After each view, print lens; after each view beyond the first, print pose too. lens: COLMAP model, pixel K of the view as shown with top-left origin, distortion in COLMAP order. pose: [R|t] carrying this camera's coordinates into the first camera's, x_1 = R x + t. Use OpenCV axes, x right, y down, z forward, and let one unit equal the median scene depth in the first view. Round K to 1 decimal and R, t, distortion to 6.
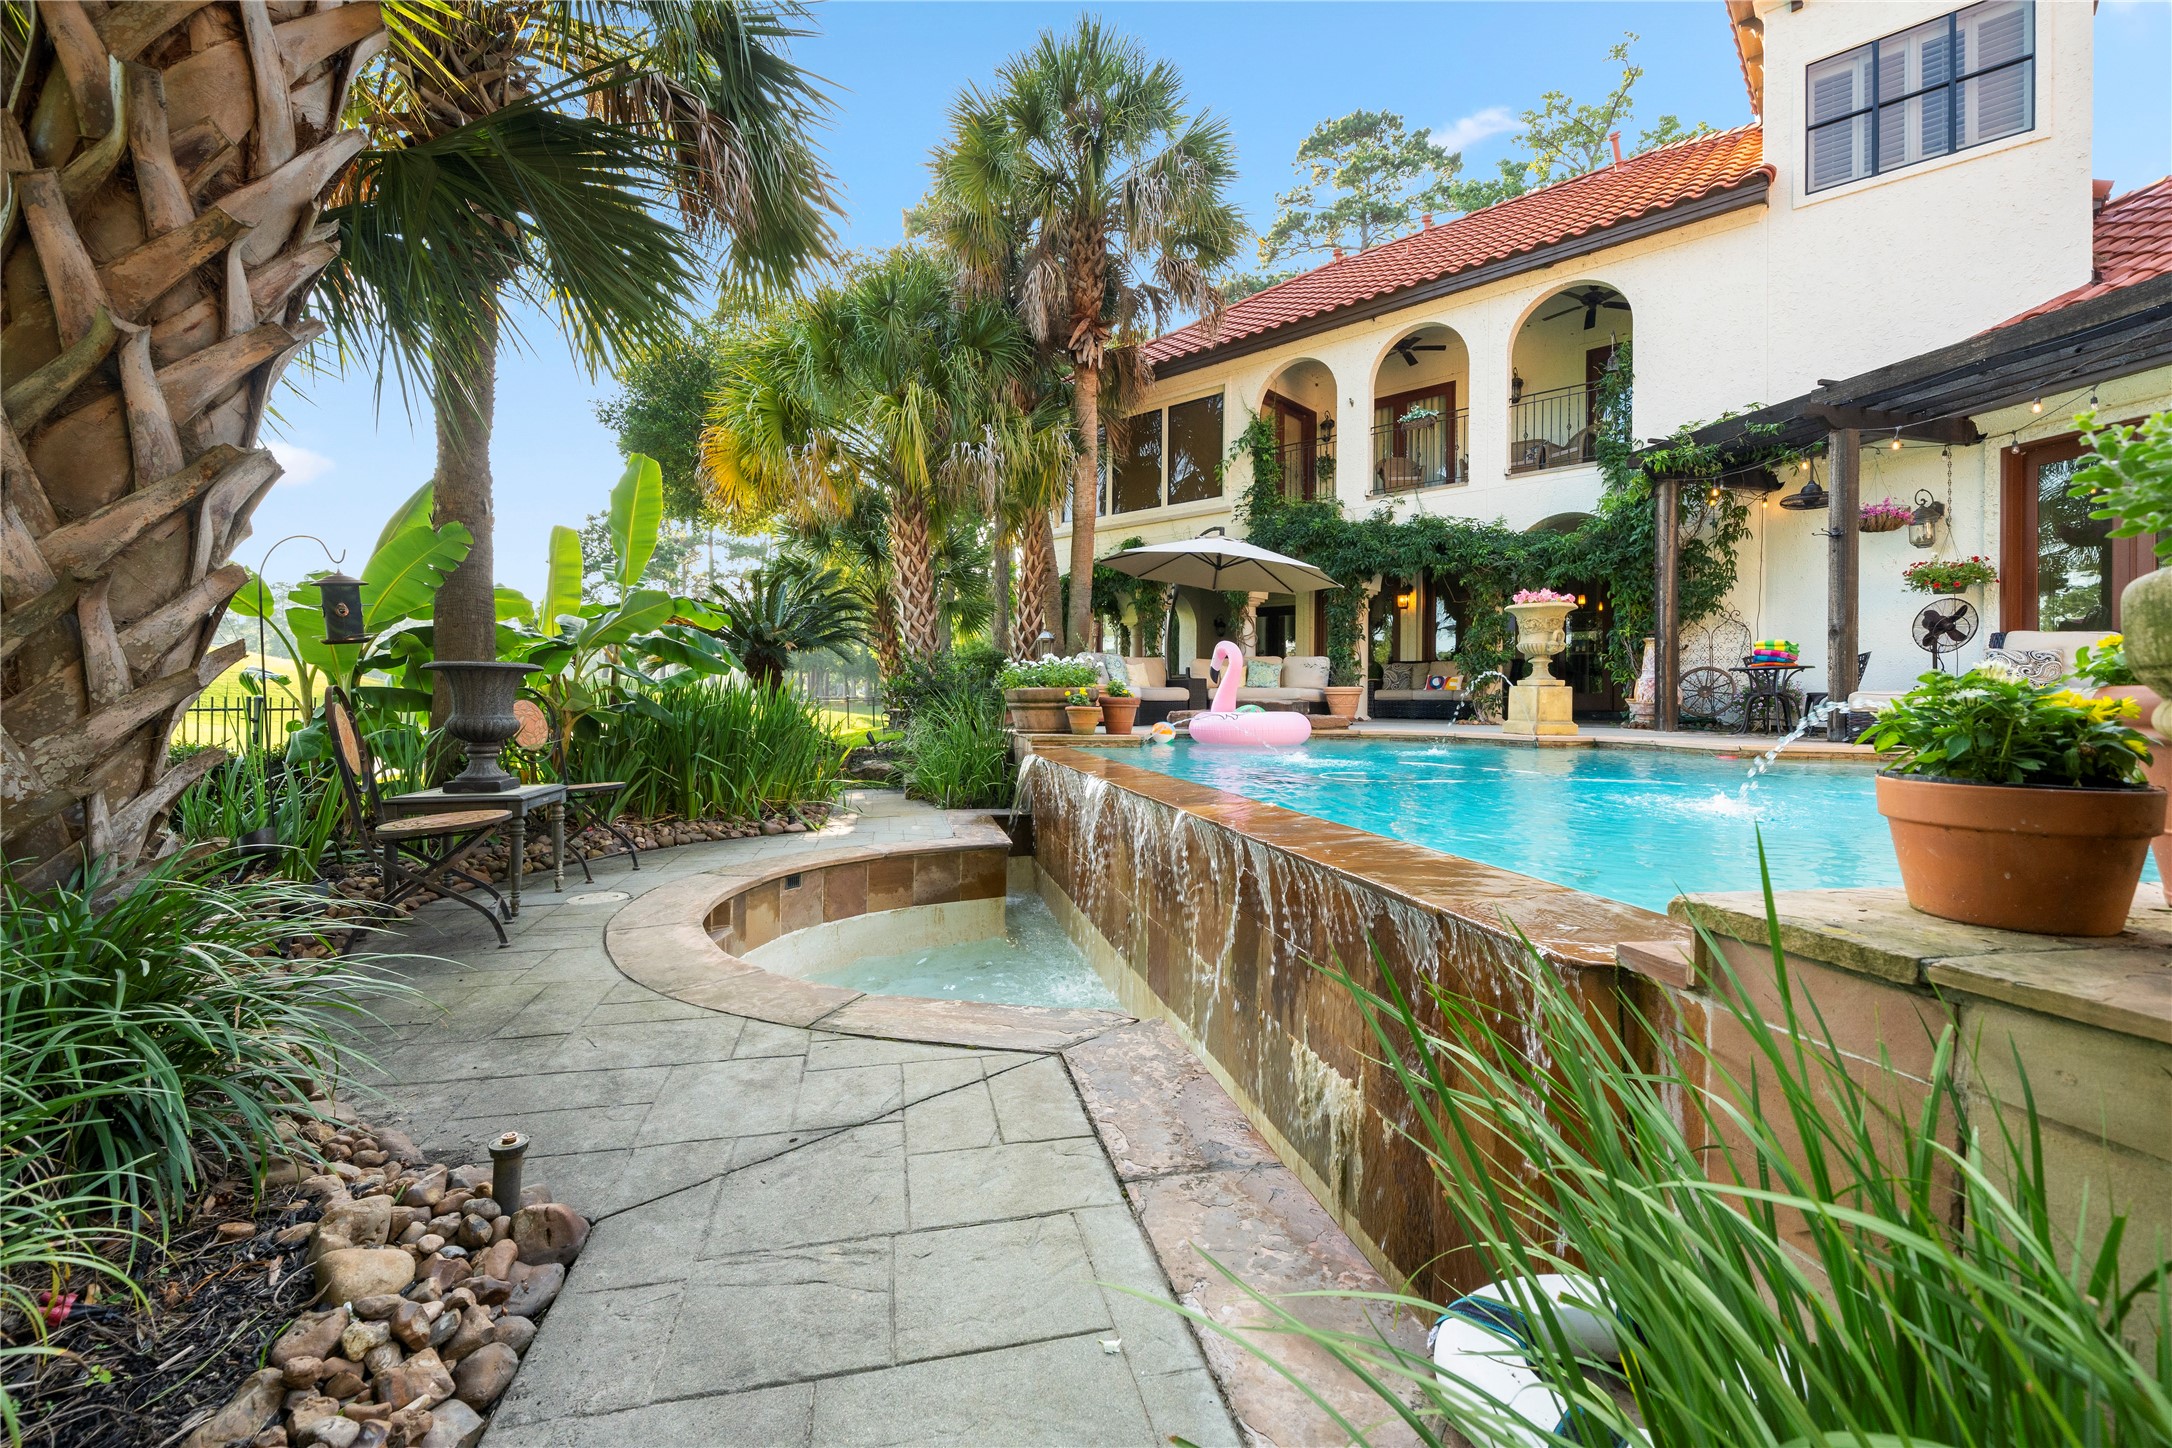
lens RADIAL K [[911.6, 0, 1080.7], [0, 911.6, 690.7], [0, 0, 1]] dist [-0.001943, -0.000296]
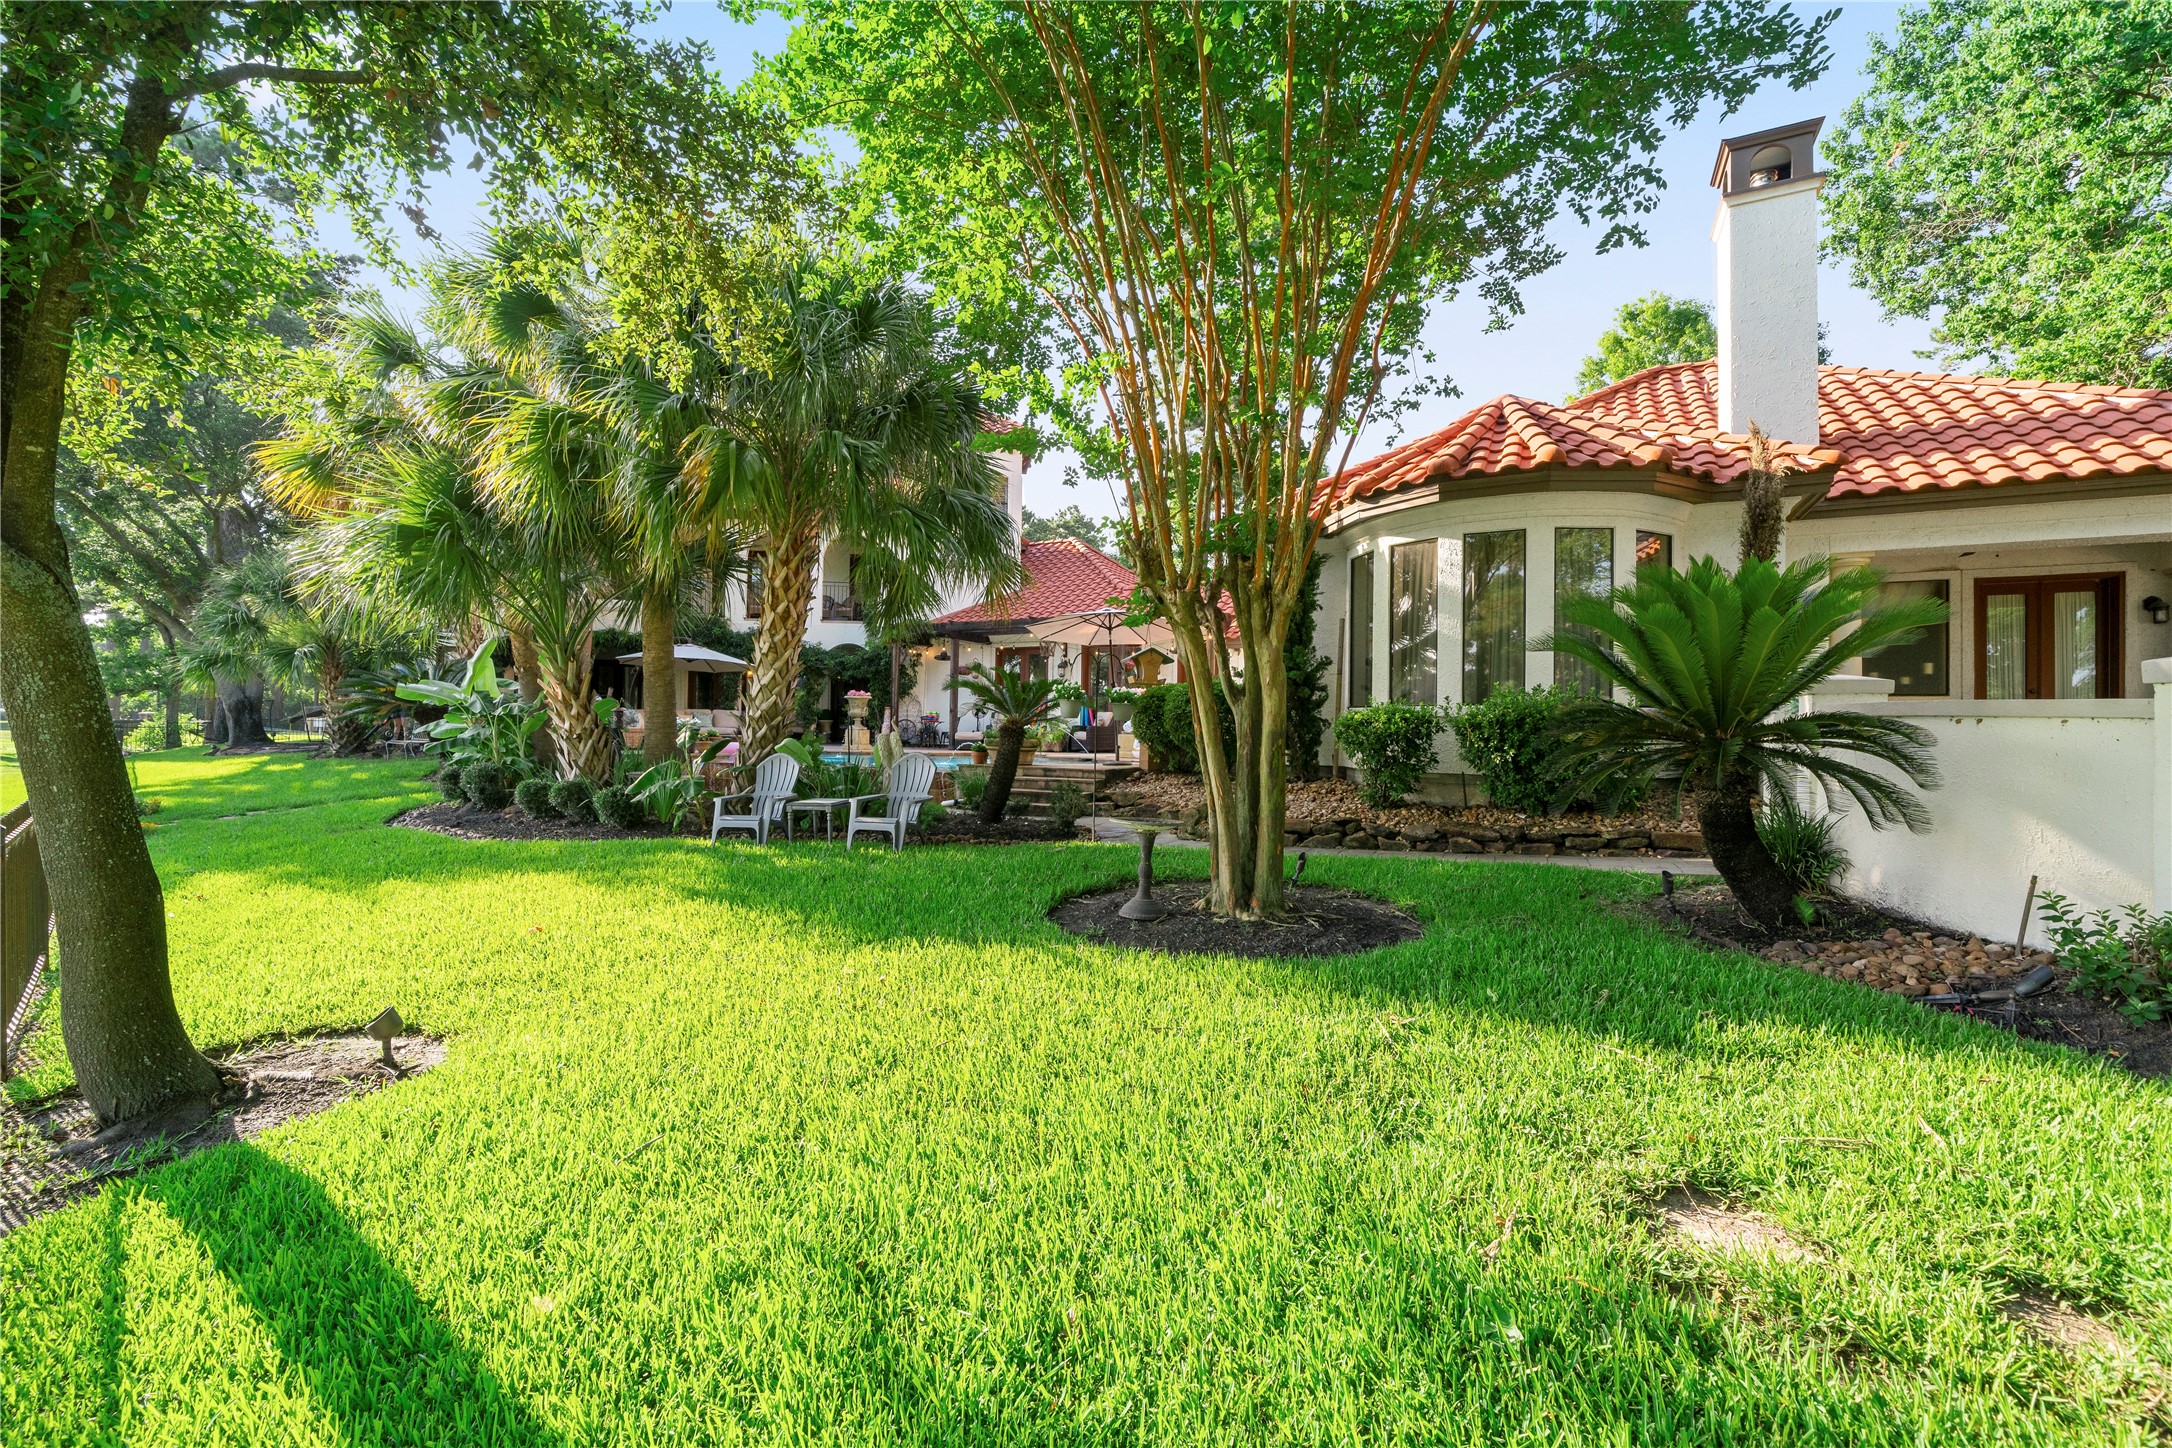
lens RADIAL K [[890.9, 0, 1085.7], [0, 890.9, 730.1], [0, 0, 1]] dist [-0.001731, -0.000013]
pose [[0.644352, -0.007346, 0.764694, -0.751520], [-0.013134, 0.999700, 0.020670, -0.050123], [-0.764616, -0.023362, 0.644062, -0.812146]]
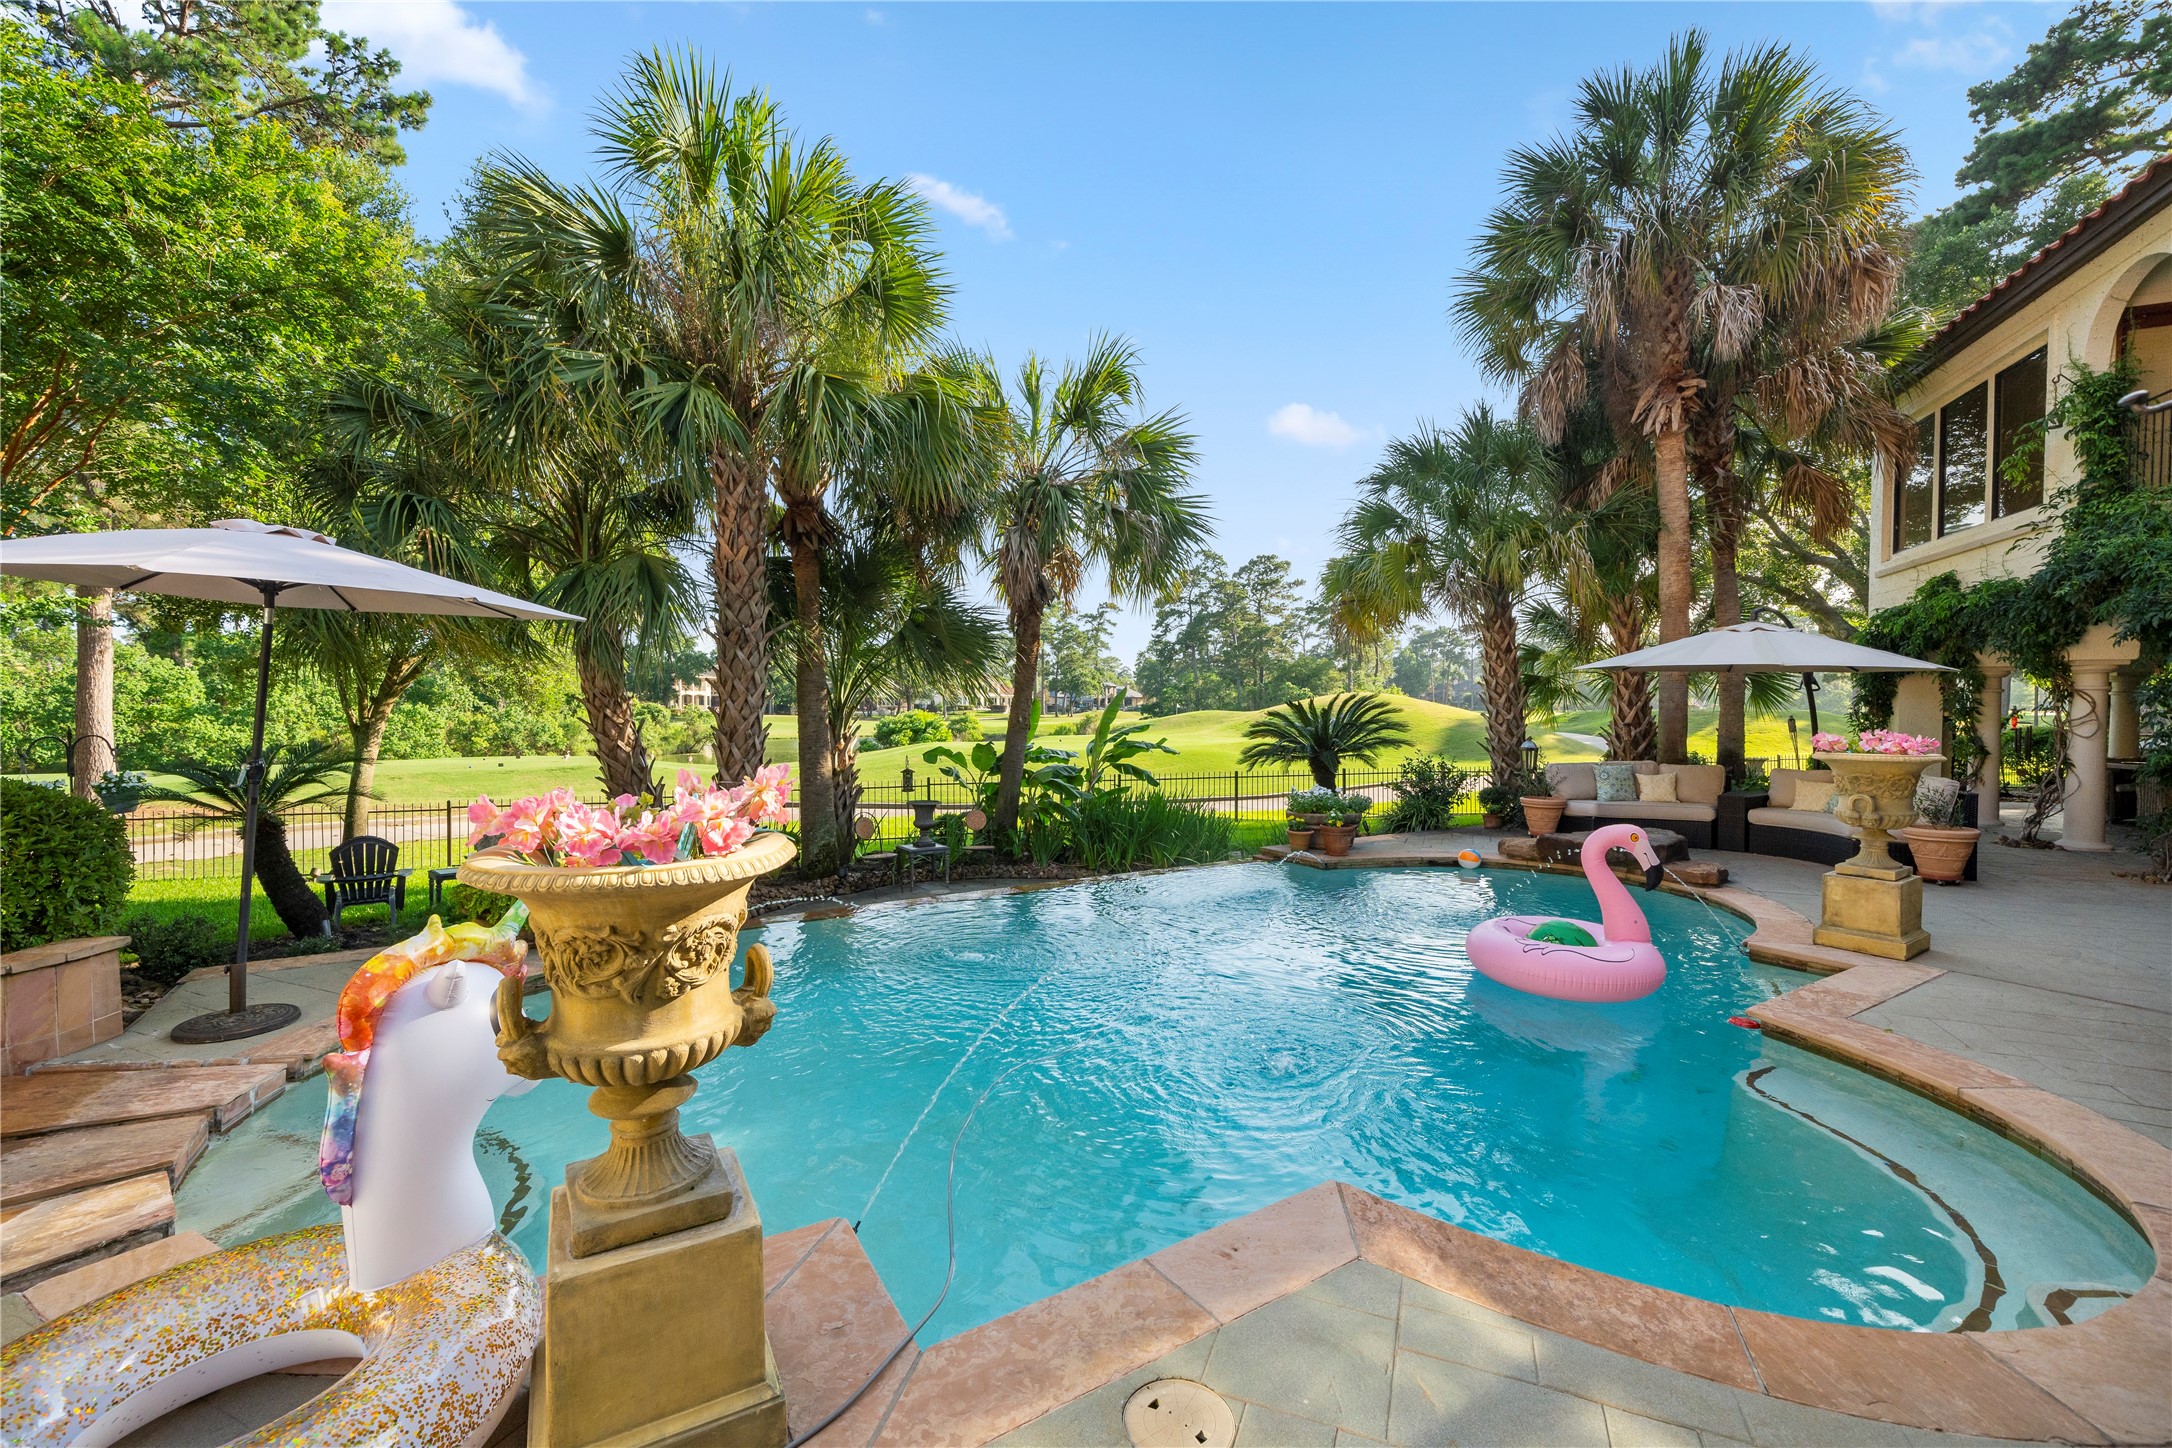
lens RADIAL K [[870.4, 0, 1086.7], [0, 870.4, 750.0], [0, 0, 1]] dist [-0.001045, -0.000017]
pose [[0.340119, 0.036434, -0.939676, 0.738667], [0.014016, 0.998942, 0.043805, -0.107597], [0.940278, -0.028069, 0.339249, 0.206492]]
